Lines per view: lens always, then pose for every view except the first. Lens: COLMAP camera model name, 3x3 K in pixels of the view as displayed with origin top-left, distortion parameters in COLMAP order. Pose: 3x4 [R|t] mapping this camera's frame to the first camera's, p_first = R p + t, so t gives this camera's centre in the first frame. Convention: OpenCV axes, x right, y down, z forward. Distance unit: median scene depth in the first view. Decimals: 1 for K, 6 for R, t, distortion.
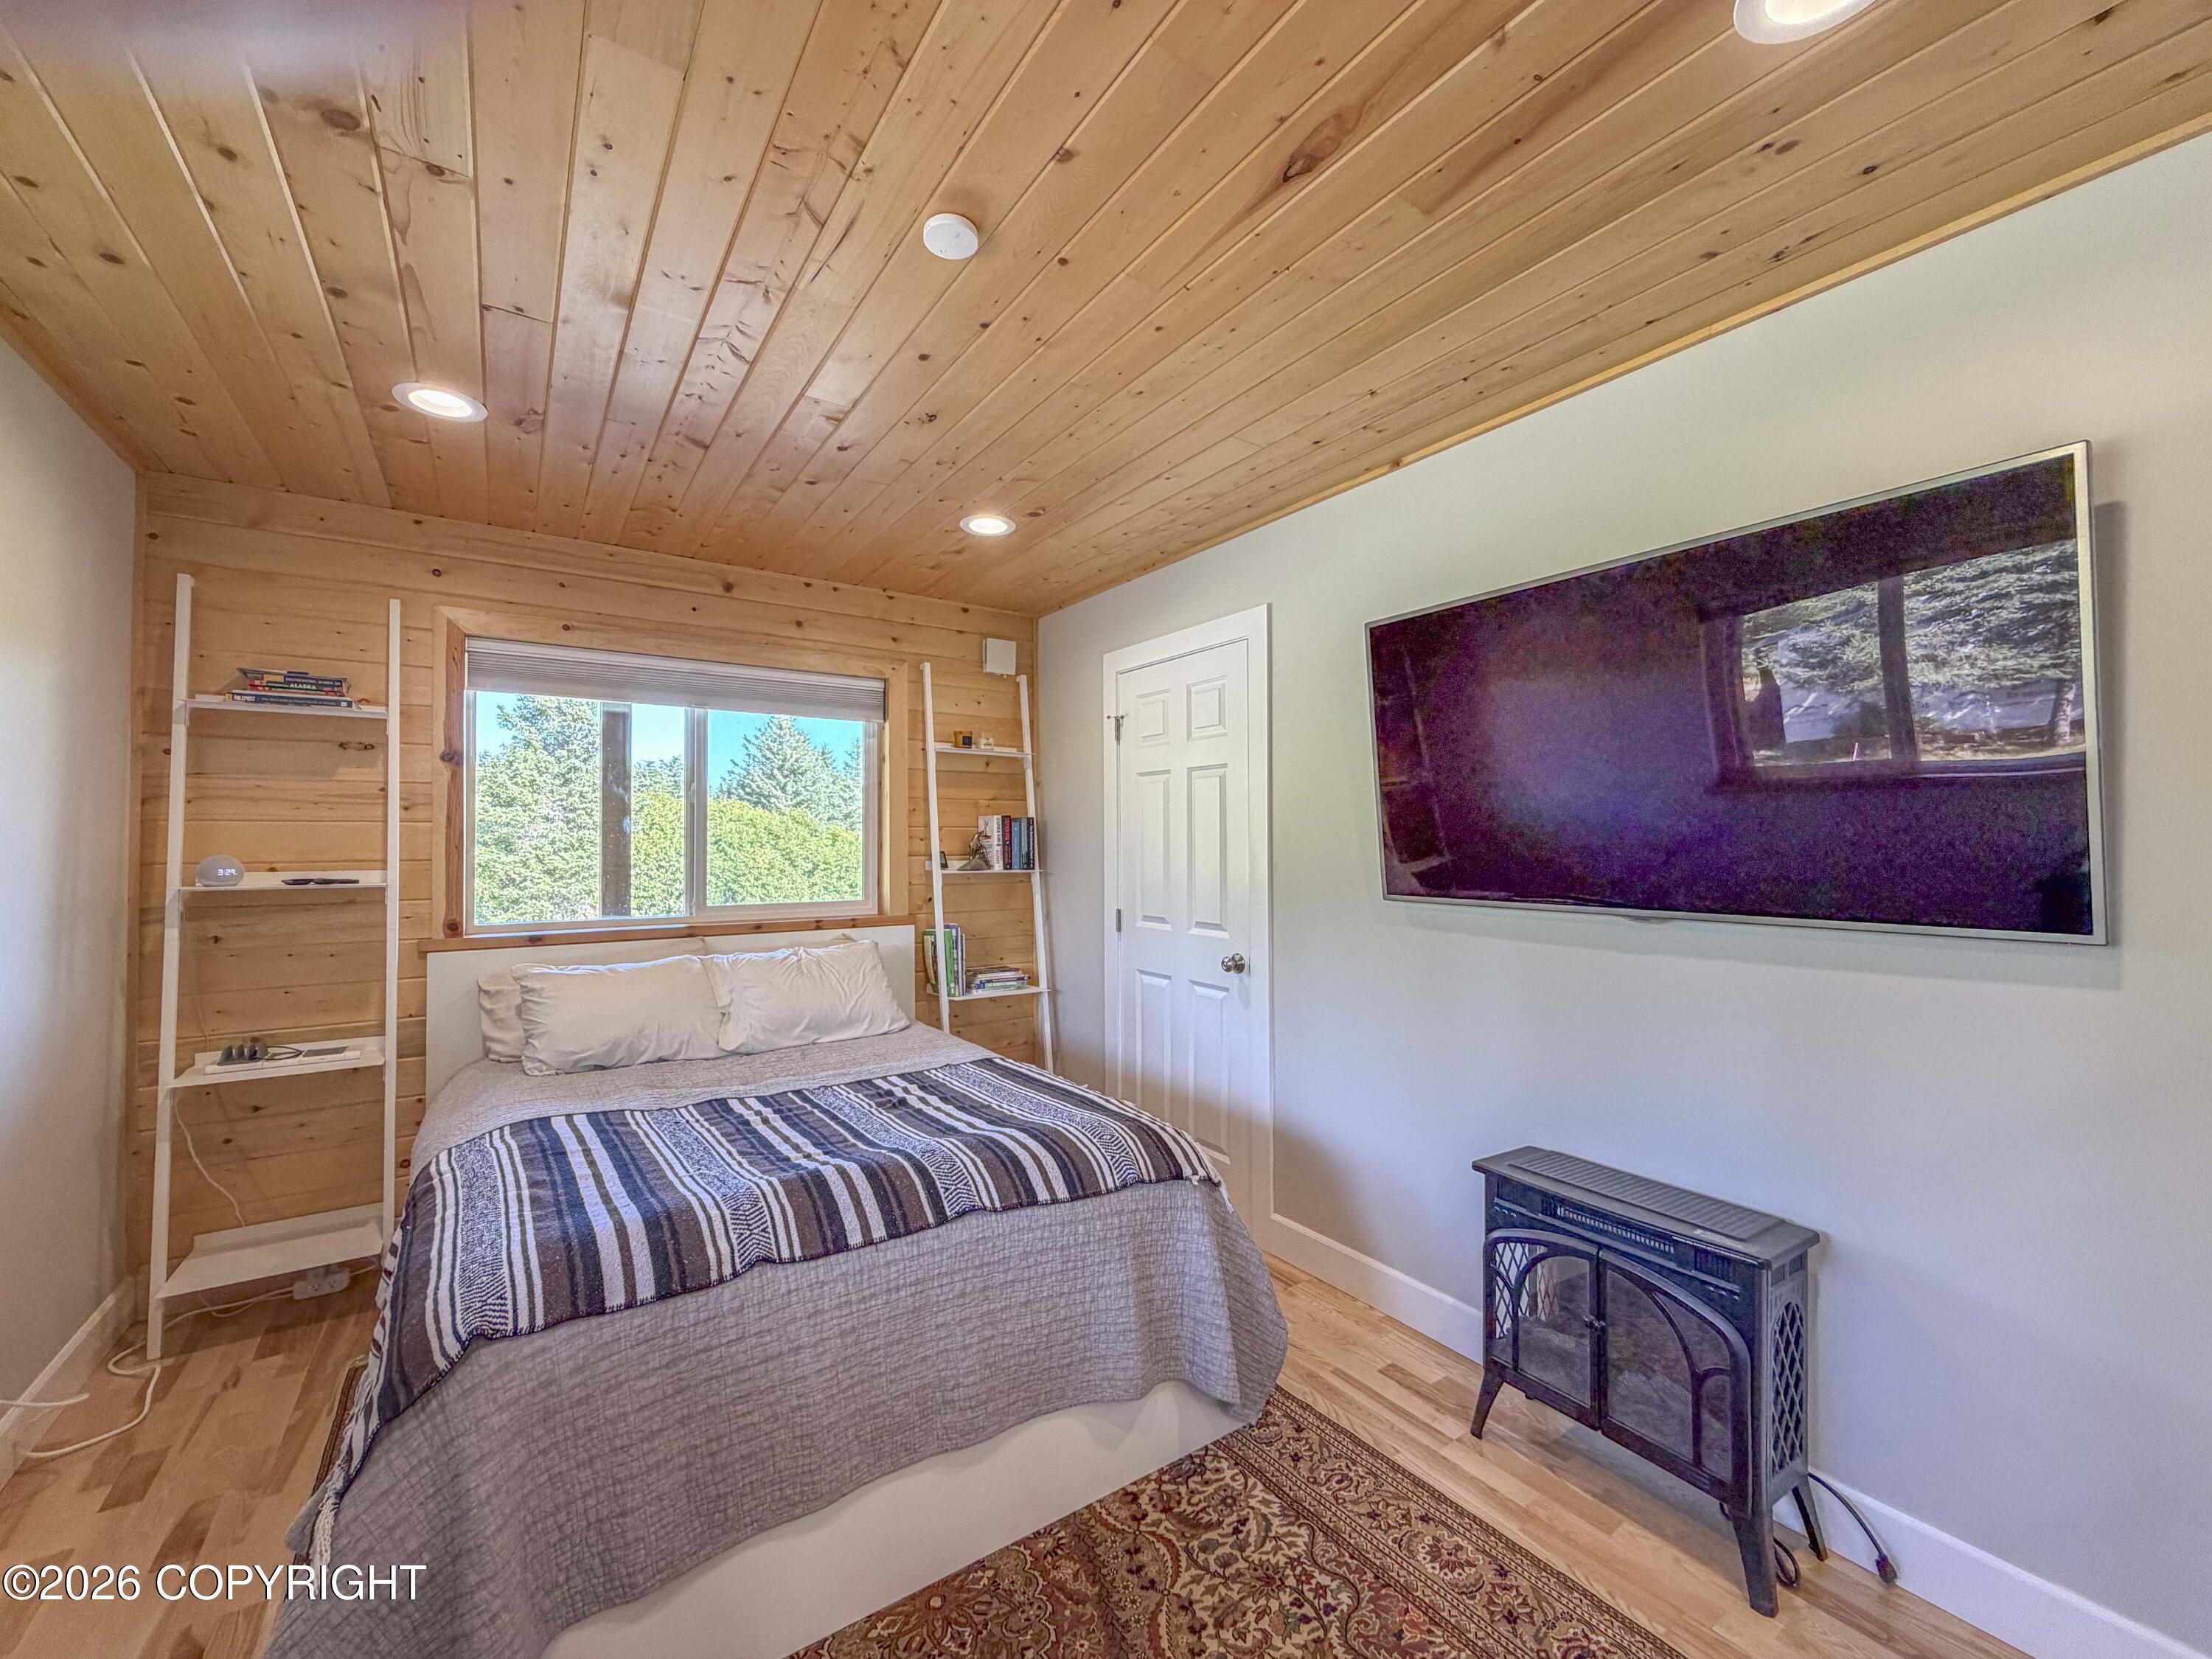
lens RADIAL K [[887.2, 0, 1101.8], [0, 887.2, 832.7], [0, 0, 1]] dist [0.001126, 0.000672]
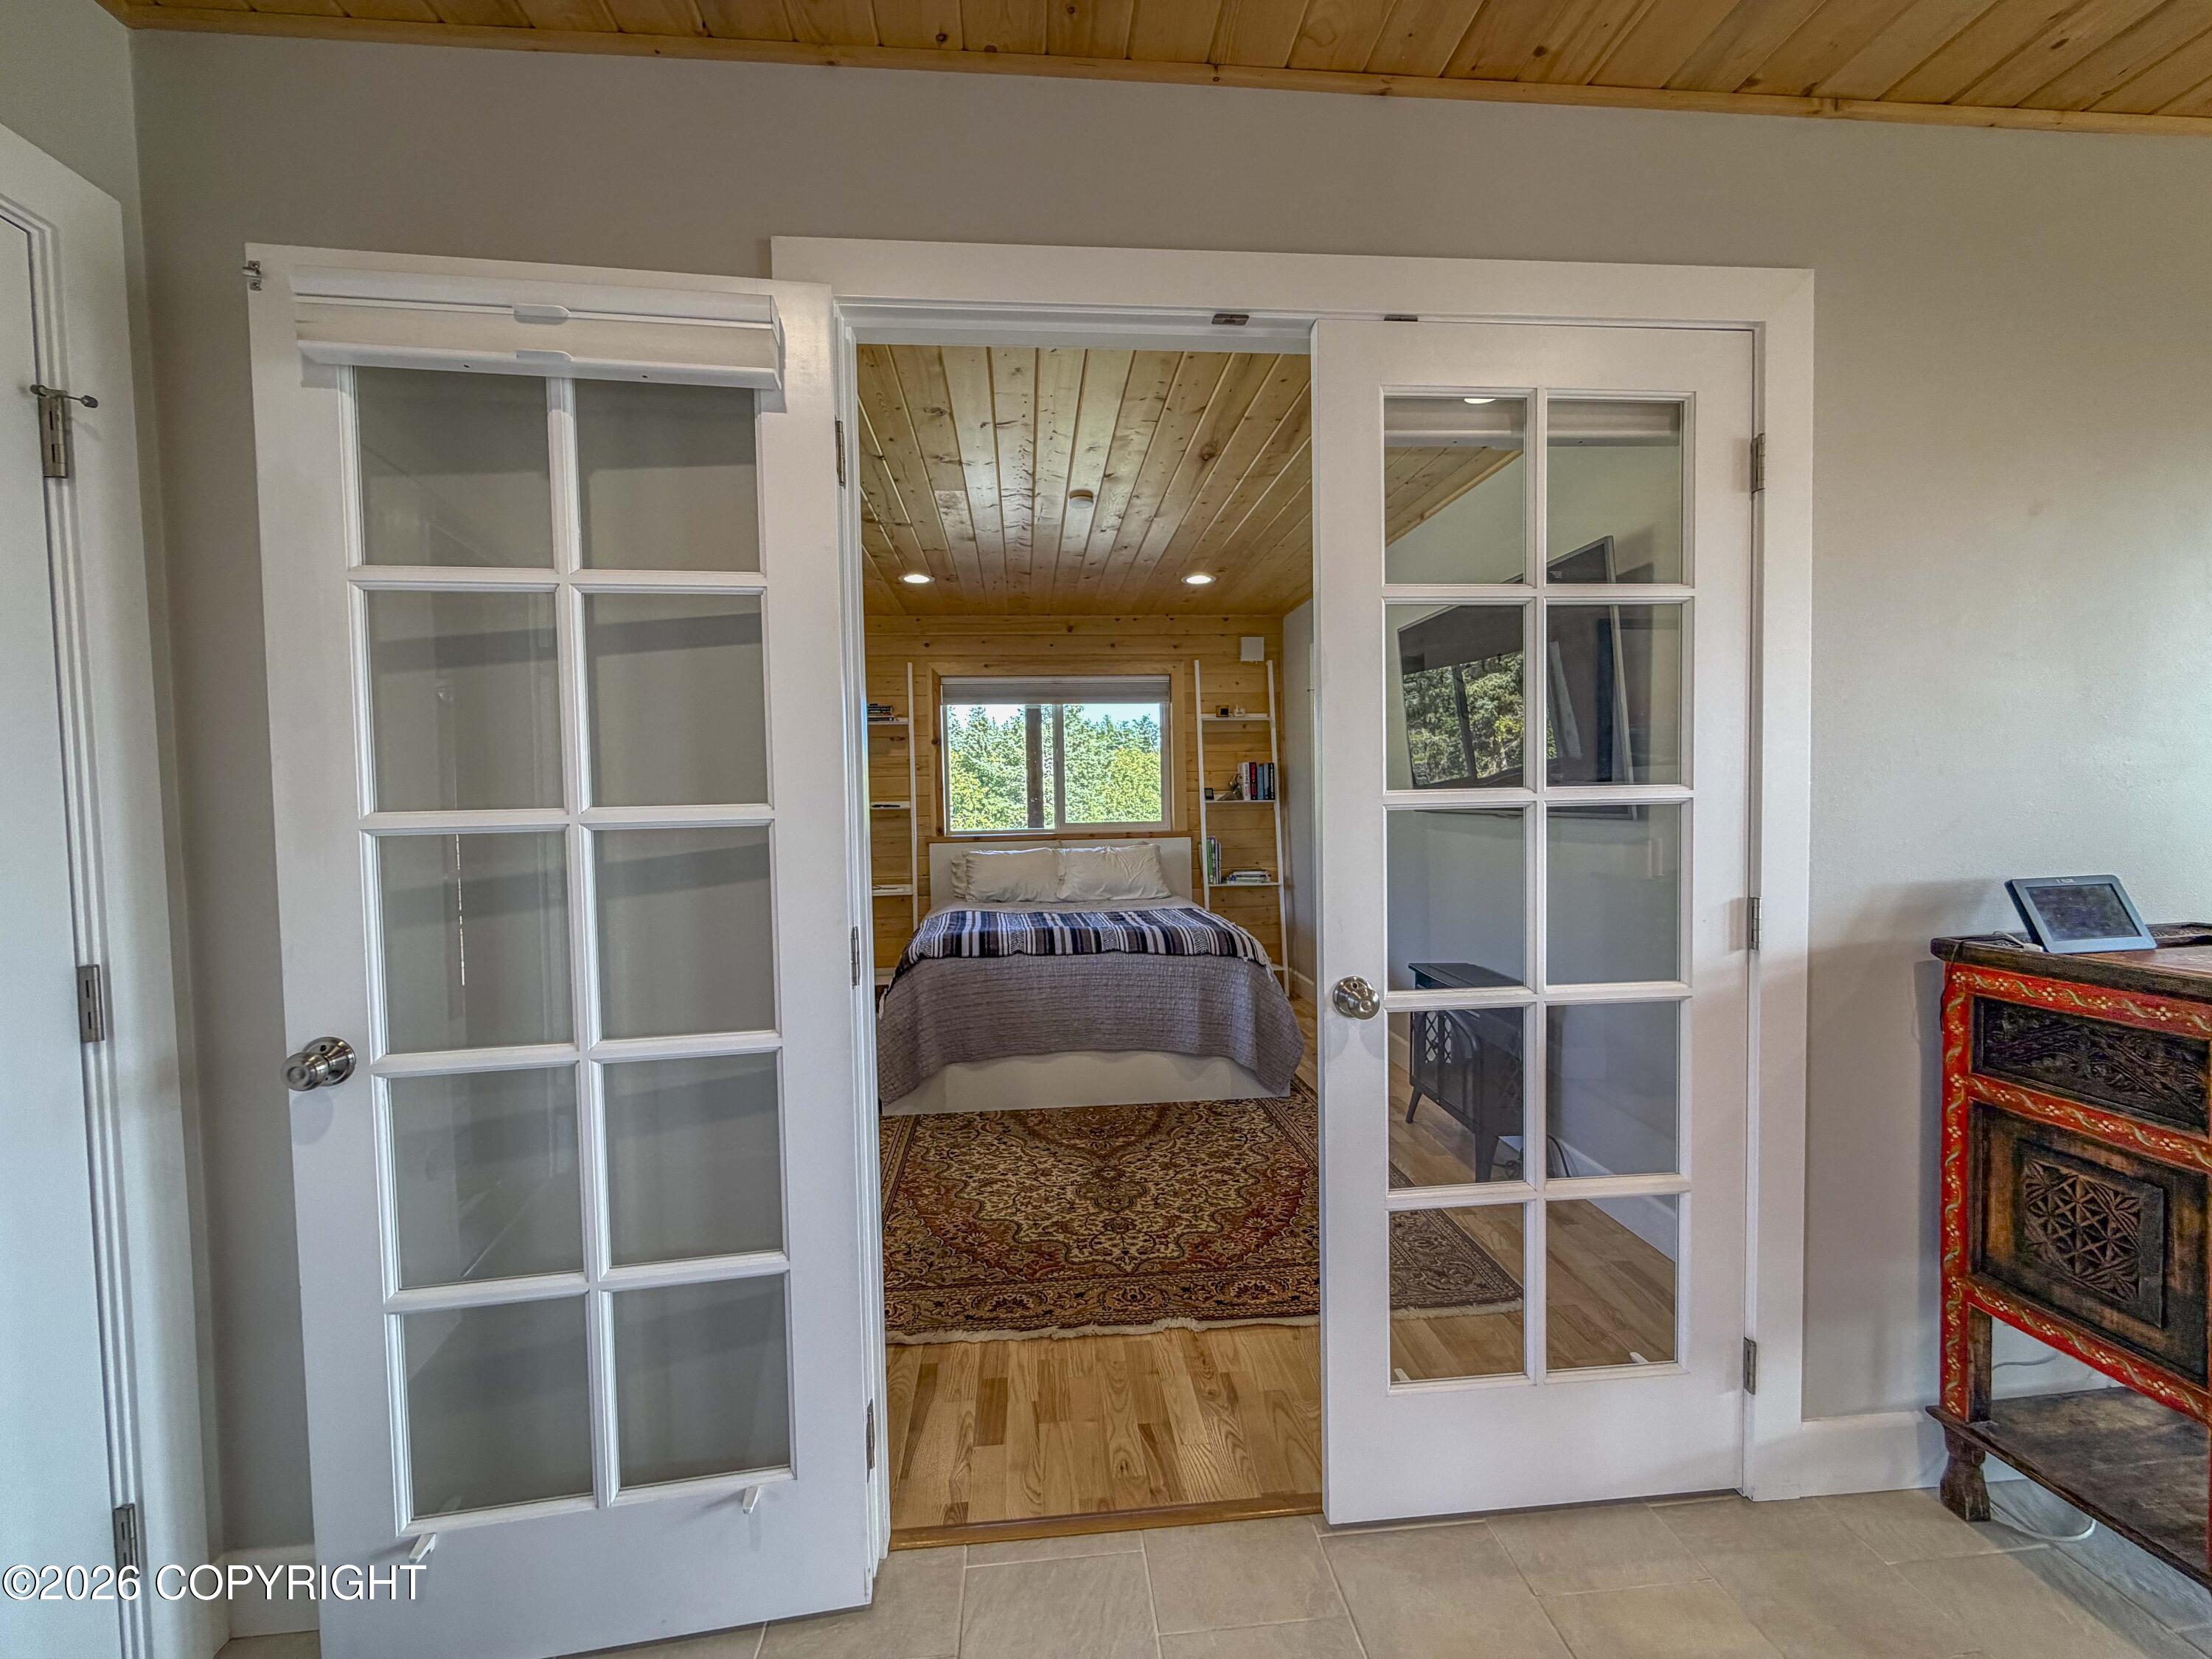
lens RADIAL K [[887.2, 0, 1105.4], [0, 887.2, 829.1], [0, 0, 1]] dist [0.001126, 0.000672]
pose [[0.876899, 0.003289, -0.480664, 0.488376], [0.023511, 0.998486, 0.049726, 0.015298], [0.480100, -0.054905, 0.875494, -0.490336]]
